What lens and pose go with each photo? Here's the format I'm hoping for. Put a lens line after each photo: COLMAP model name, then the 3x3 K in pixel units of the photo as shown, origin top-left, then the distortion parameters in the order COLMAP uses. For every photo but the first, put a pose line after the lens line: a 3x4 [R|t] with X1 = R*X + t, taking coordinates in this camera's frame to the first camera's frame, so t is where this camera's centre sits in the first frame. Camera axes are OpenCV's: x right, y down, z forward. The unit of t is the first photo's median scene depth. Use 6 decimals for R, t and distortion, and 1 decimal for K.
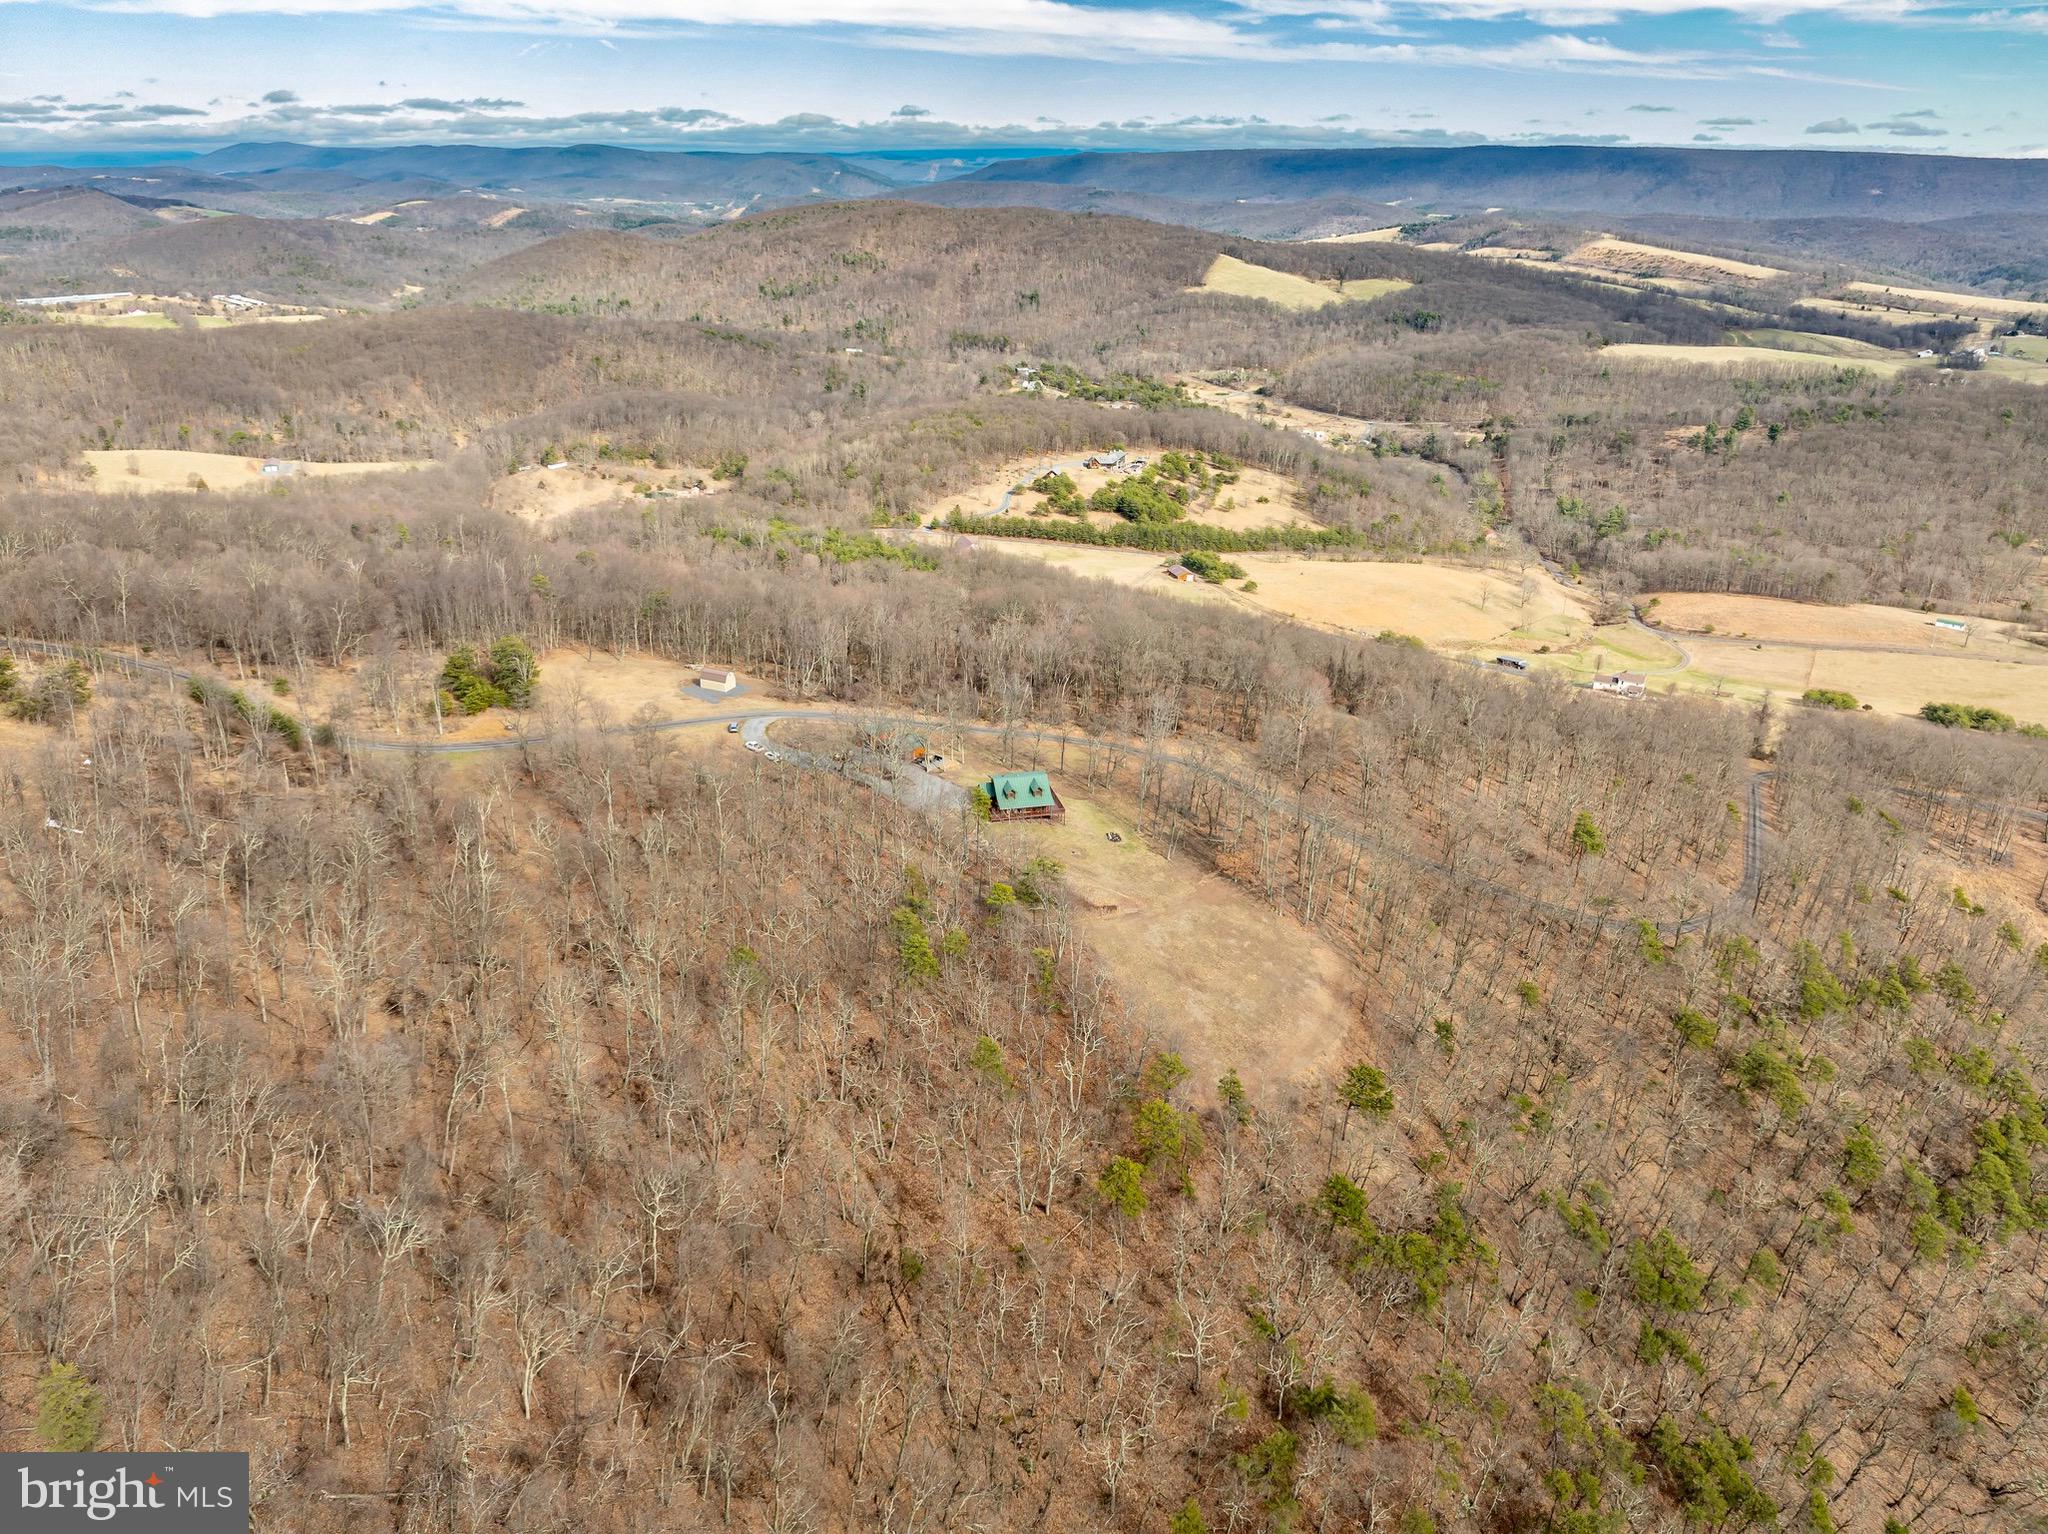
lens RADIAL K [[1455.8, 0, 1026.8], [0, 1455.8, 761.7], [0, 0, 1]] dist [-0.051840, 0.021171]
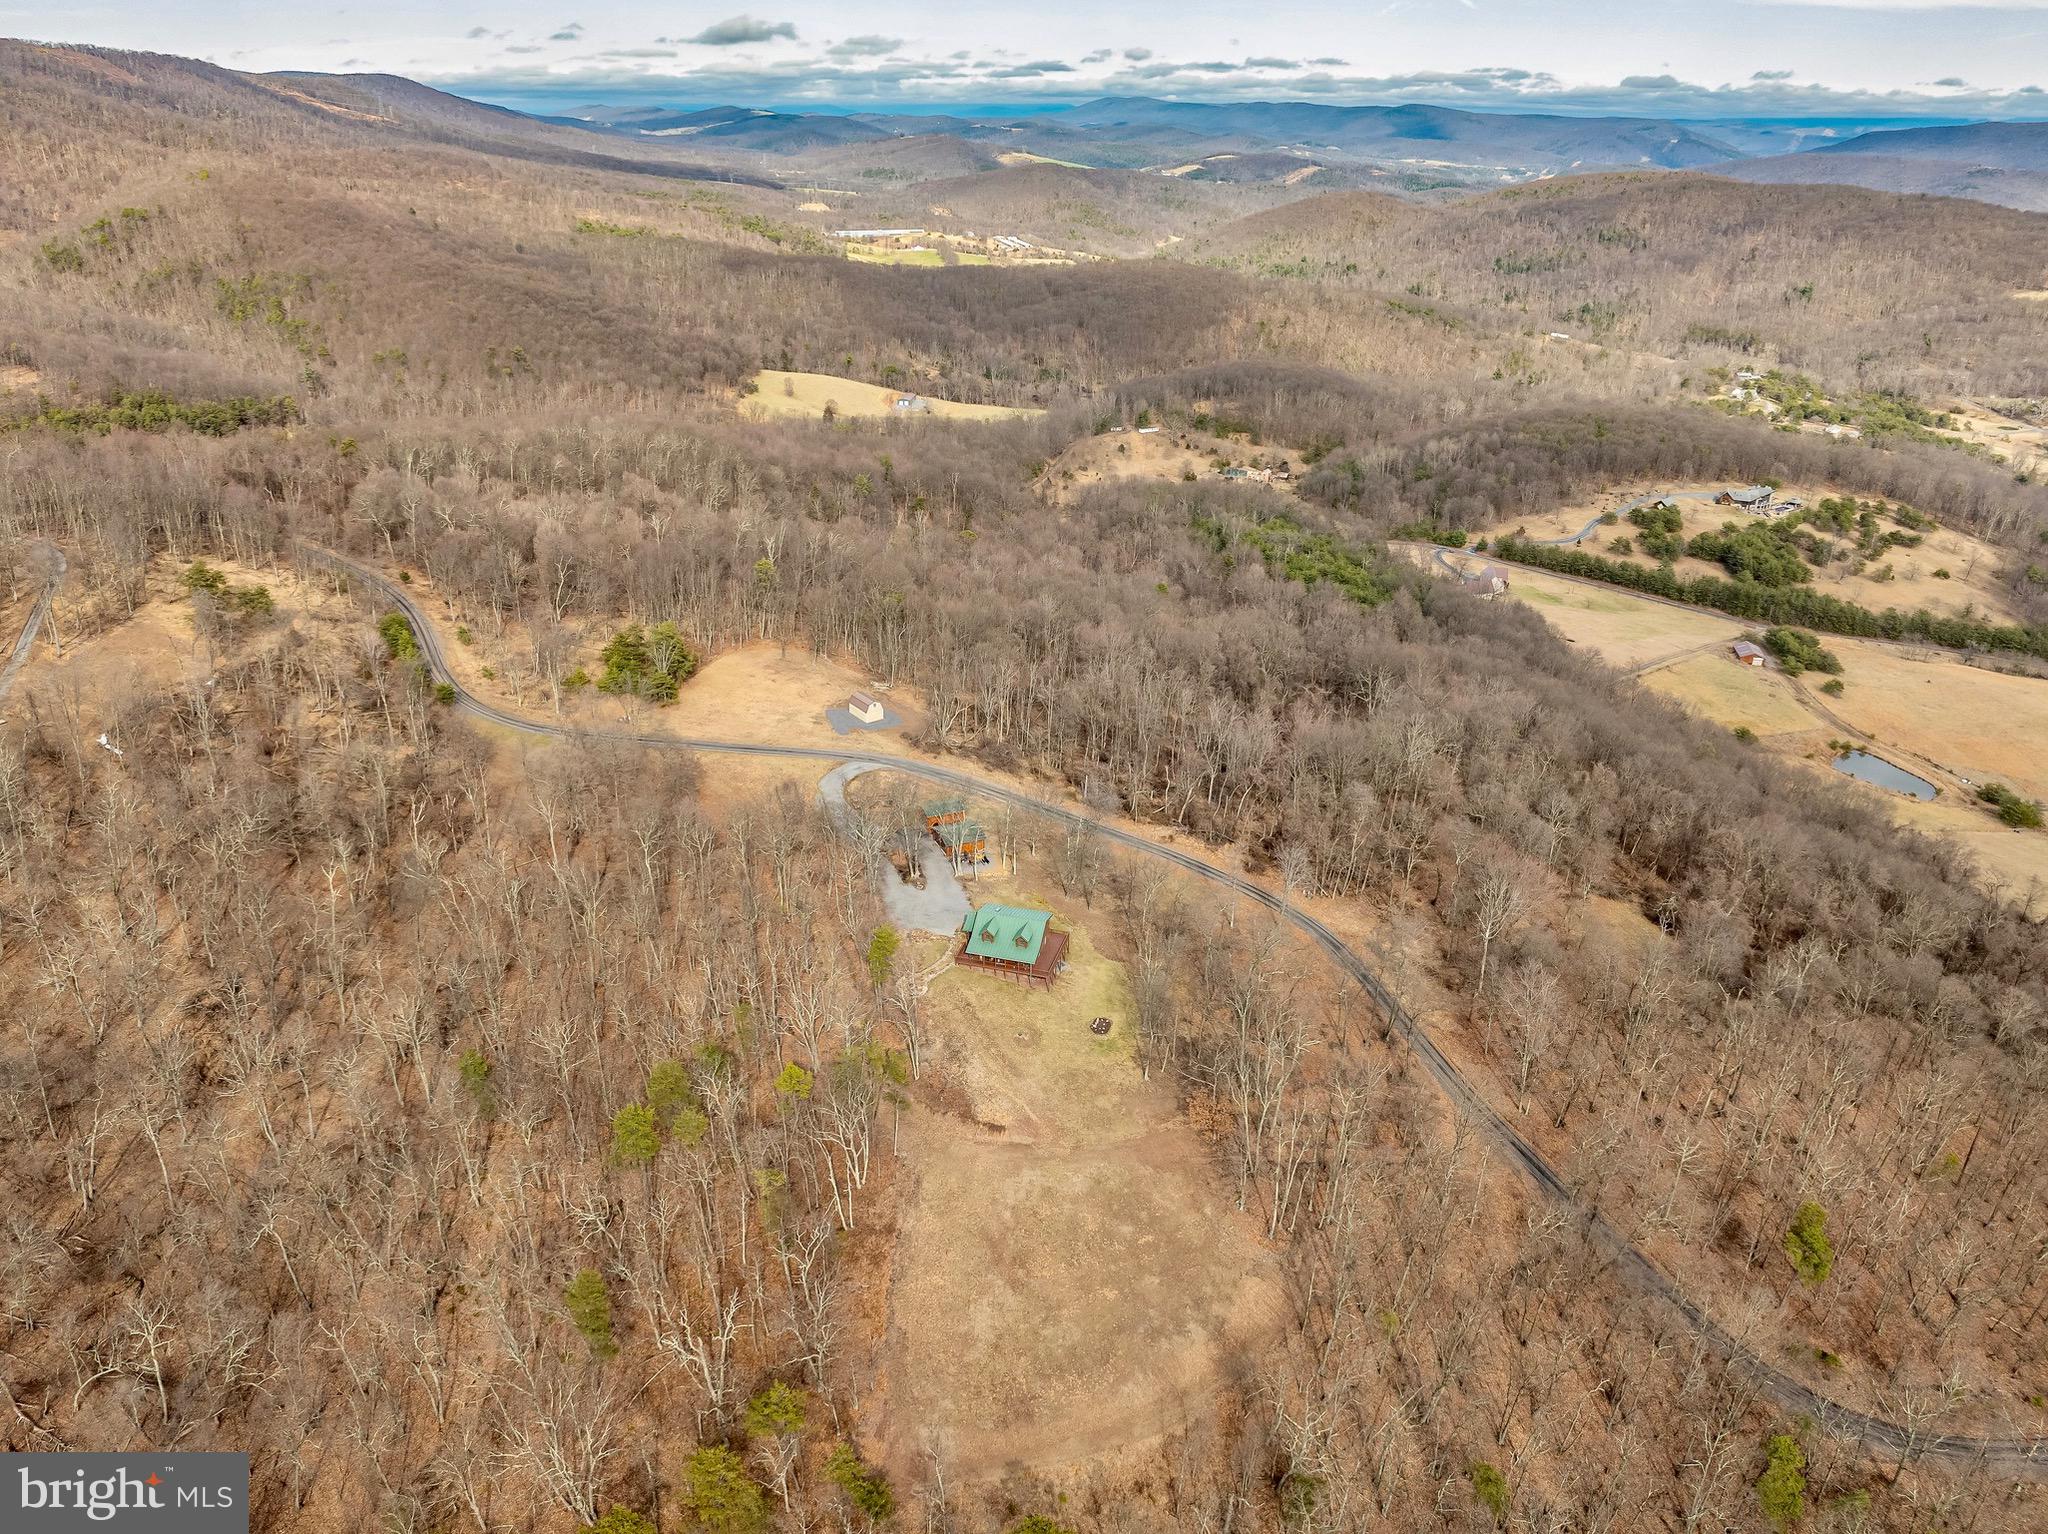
lens RADIAL K [[1463.3, 0, 1021.0], [0, 1463.3, 750.1], [0, 0, 1]] dist [-0.040663, 0.008468]
pose [[0.867267, 0.201802, -0.455108, 0.093023], [-0.195531, 0.978774, 0.061394, -0.034545], [0.457838, 0.035743, 0.888317, 0.083582]]
